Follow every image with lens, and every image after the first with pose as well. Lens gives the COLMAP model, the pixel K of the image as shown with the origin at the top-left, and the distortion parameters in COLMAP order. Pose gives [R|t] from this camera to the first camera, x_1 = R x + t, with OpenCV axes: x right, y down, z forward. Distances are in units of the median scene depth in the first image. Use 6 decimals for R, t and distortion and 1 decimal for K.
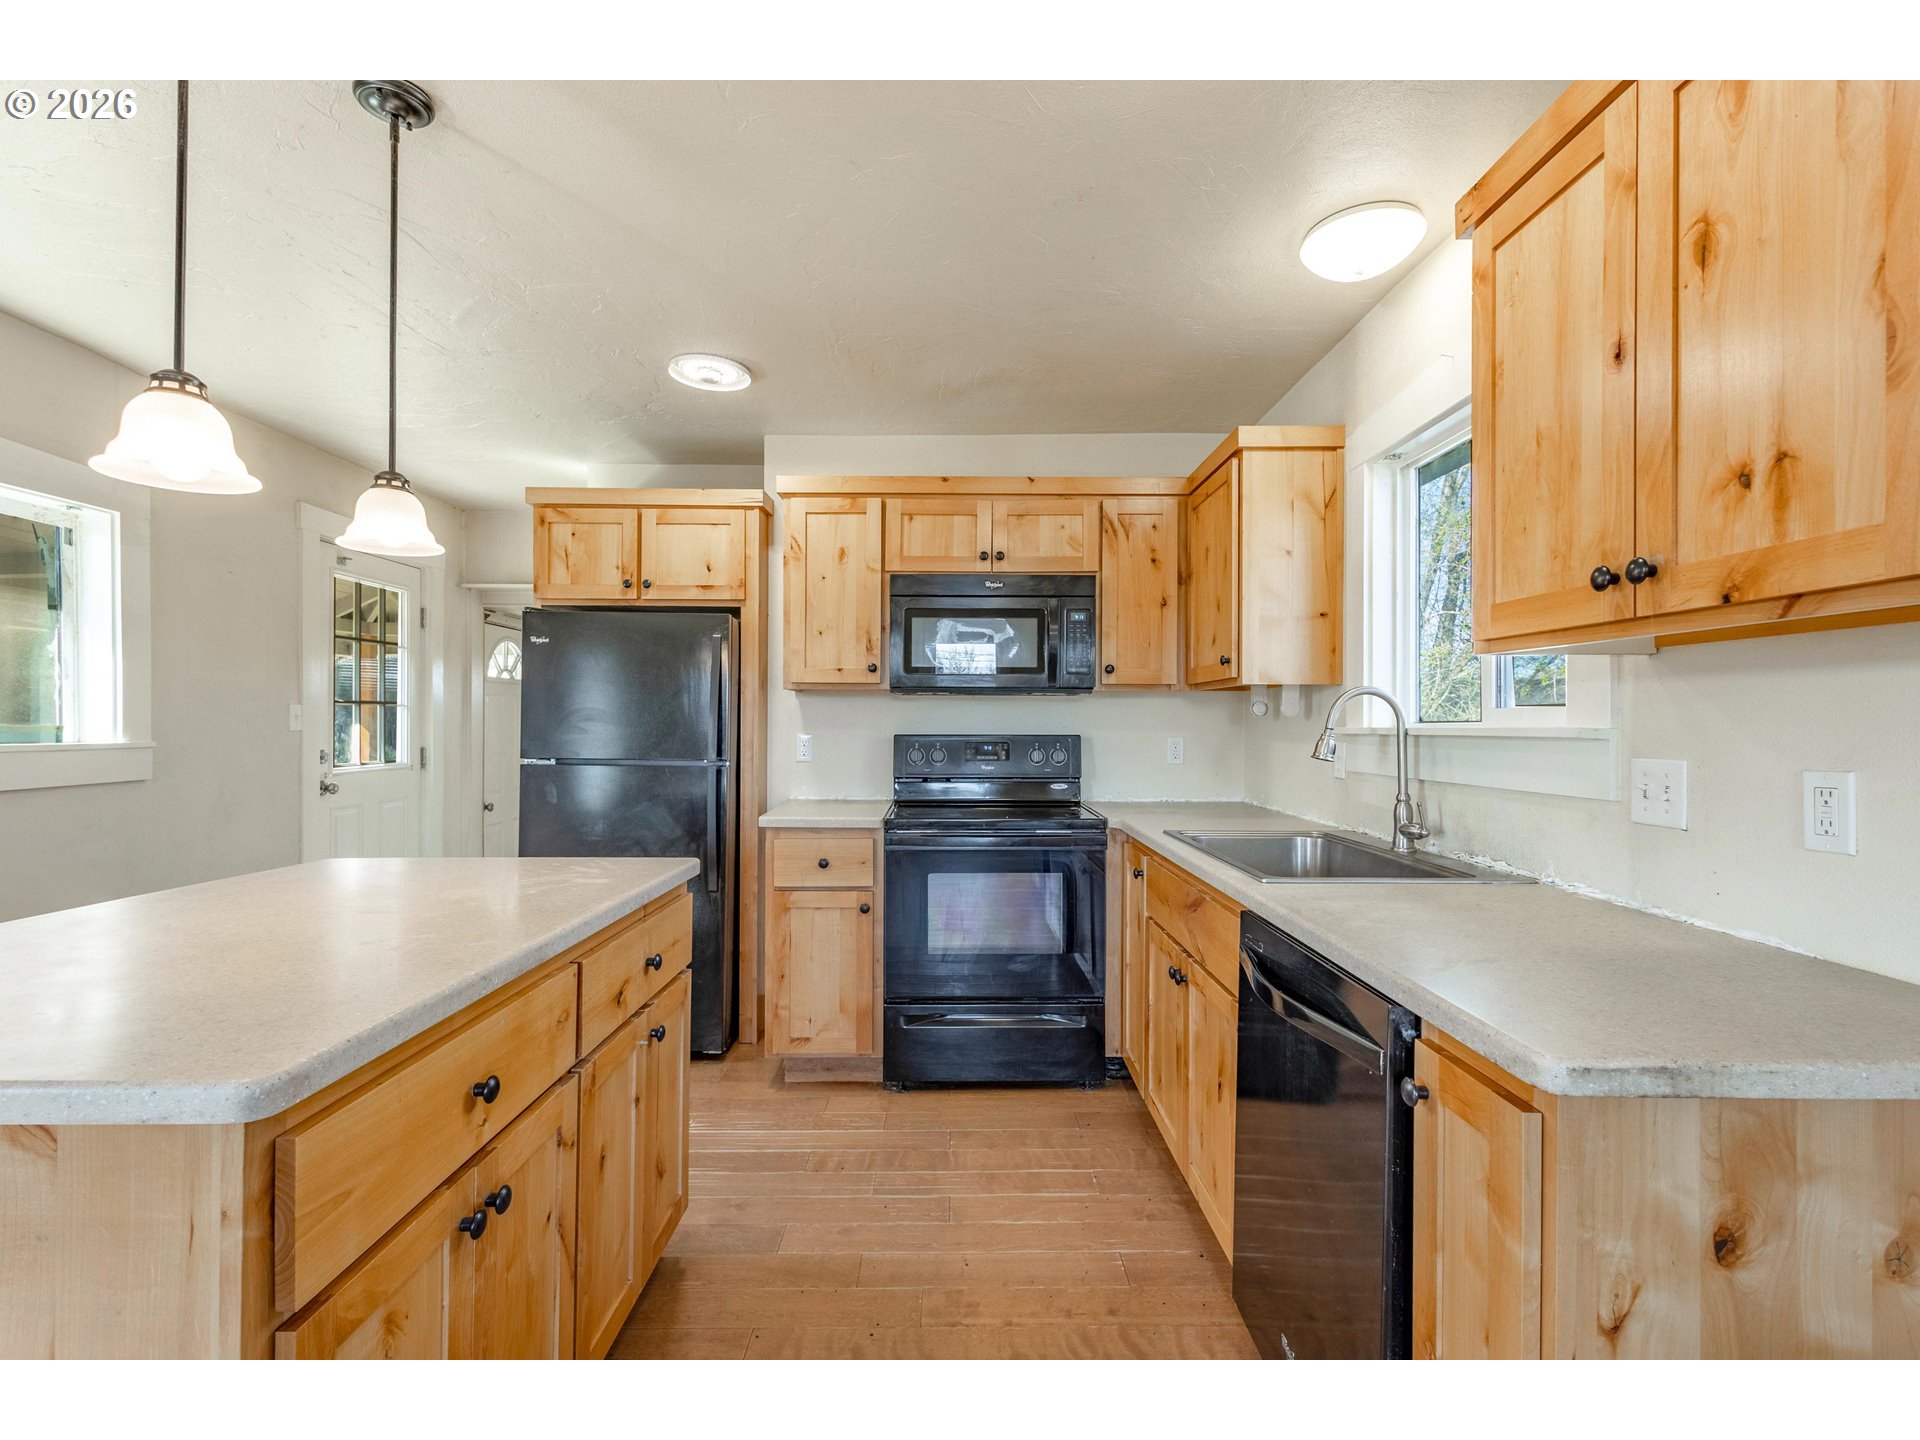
lens RADIAL K [[880.4, 0, 959.7], [0, 880.4, 720.5], [0, 0, 1]] dist [0.007939, -0.001338]
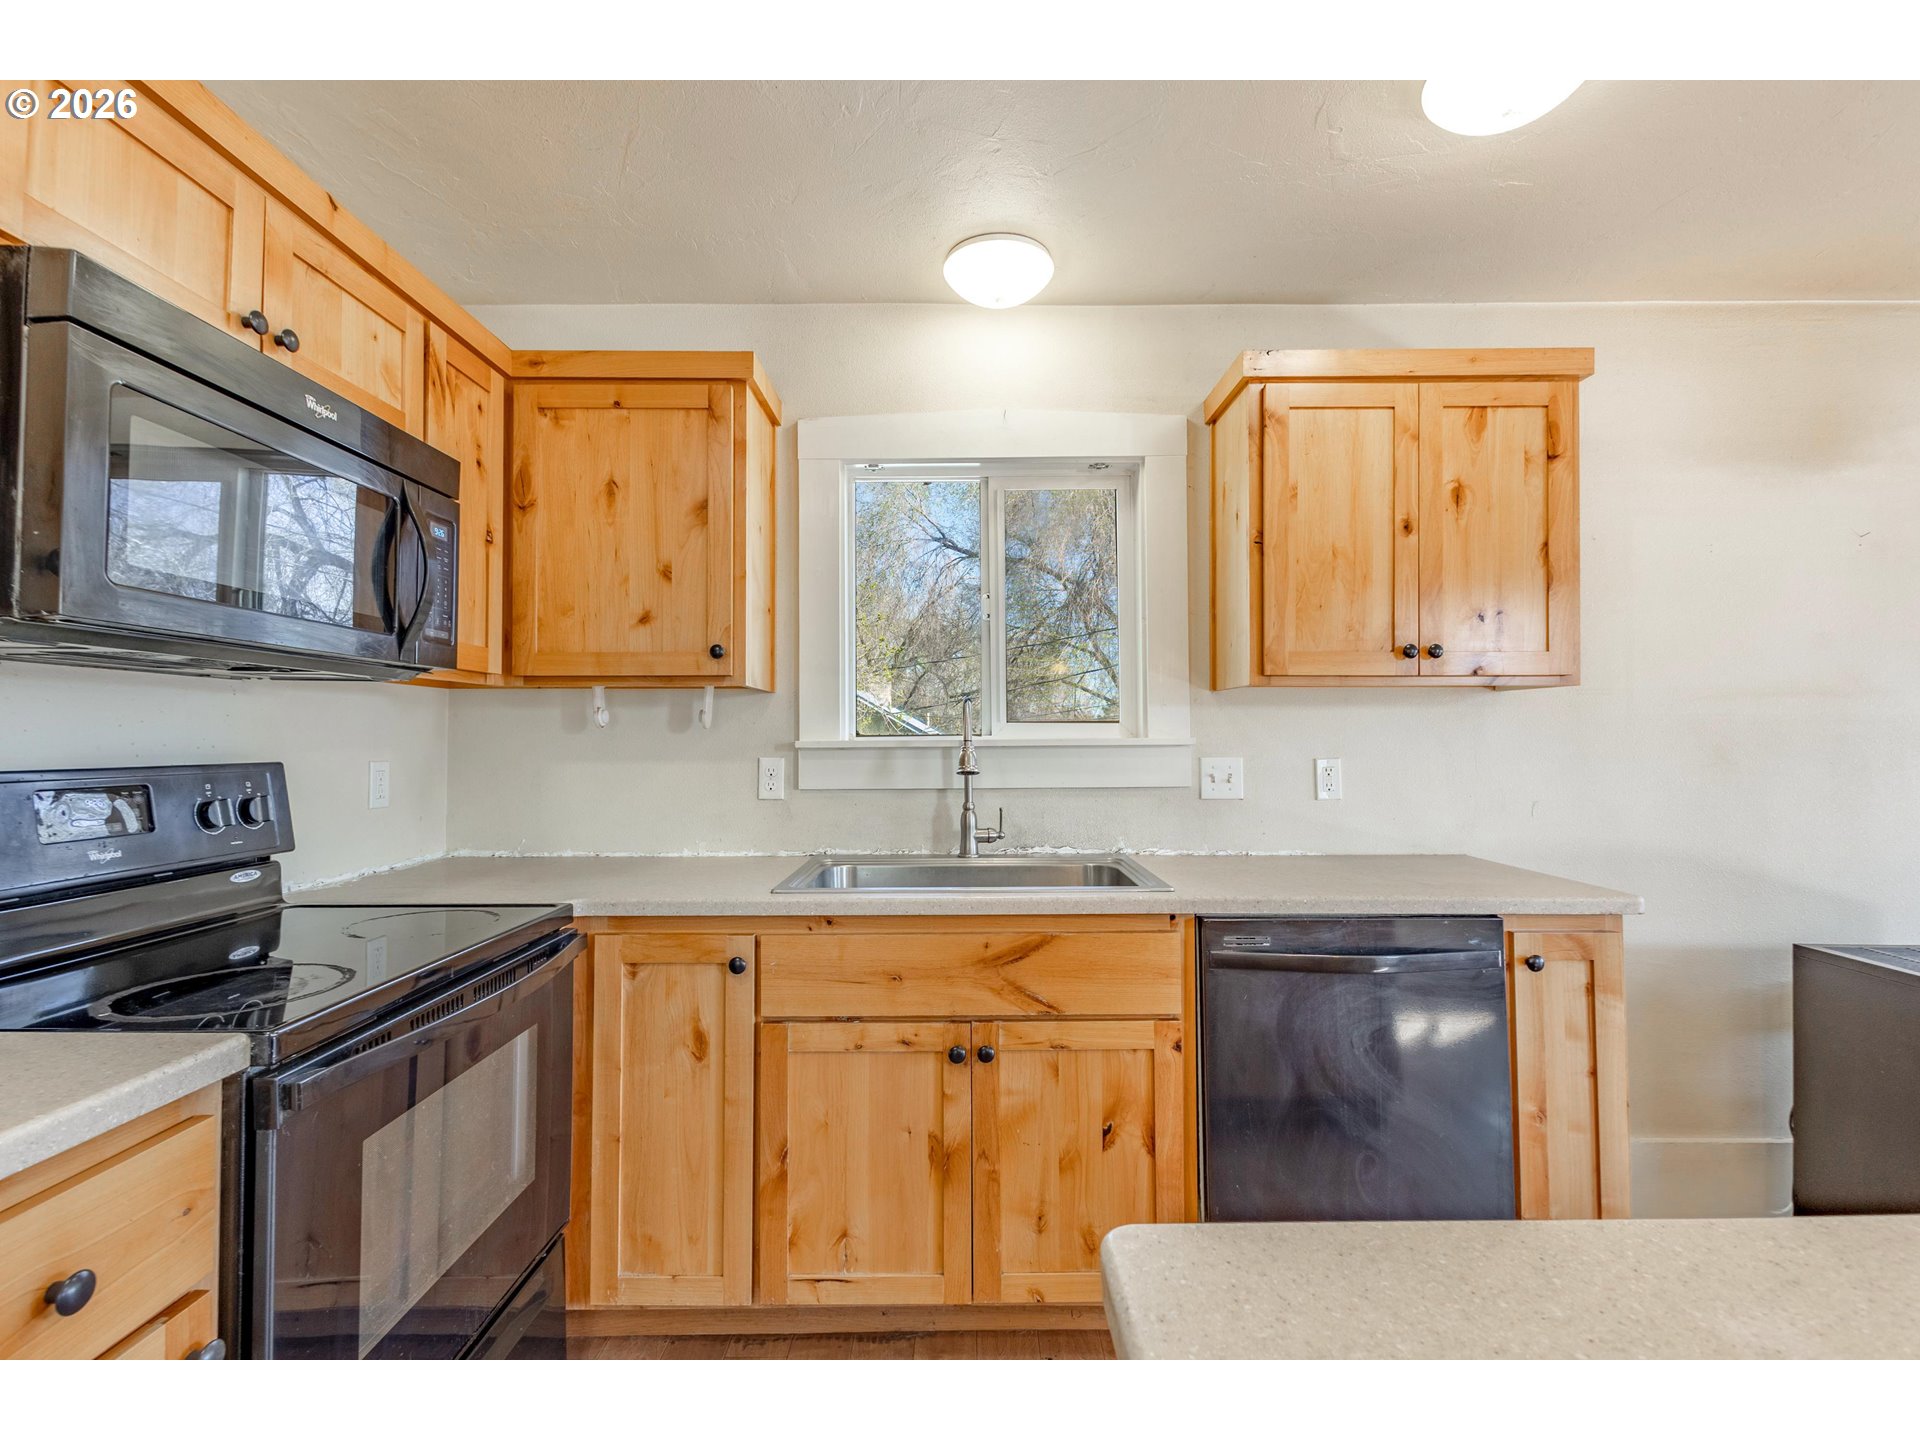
lens RADIAL K [[880.4, 0, 965.3], [0, 880.4, 722.9], [0, 0, 1]] dist [0.007939, -0.001338]
pose [[0.010511, 0.016094, 0.999815, -0.378769], [0.001829, 0.999868, -0.016114, 0.003461], [-0.999943, 0.001998, 0.010480, 0.685199]]
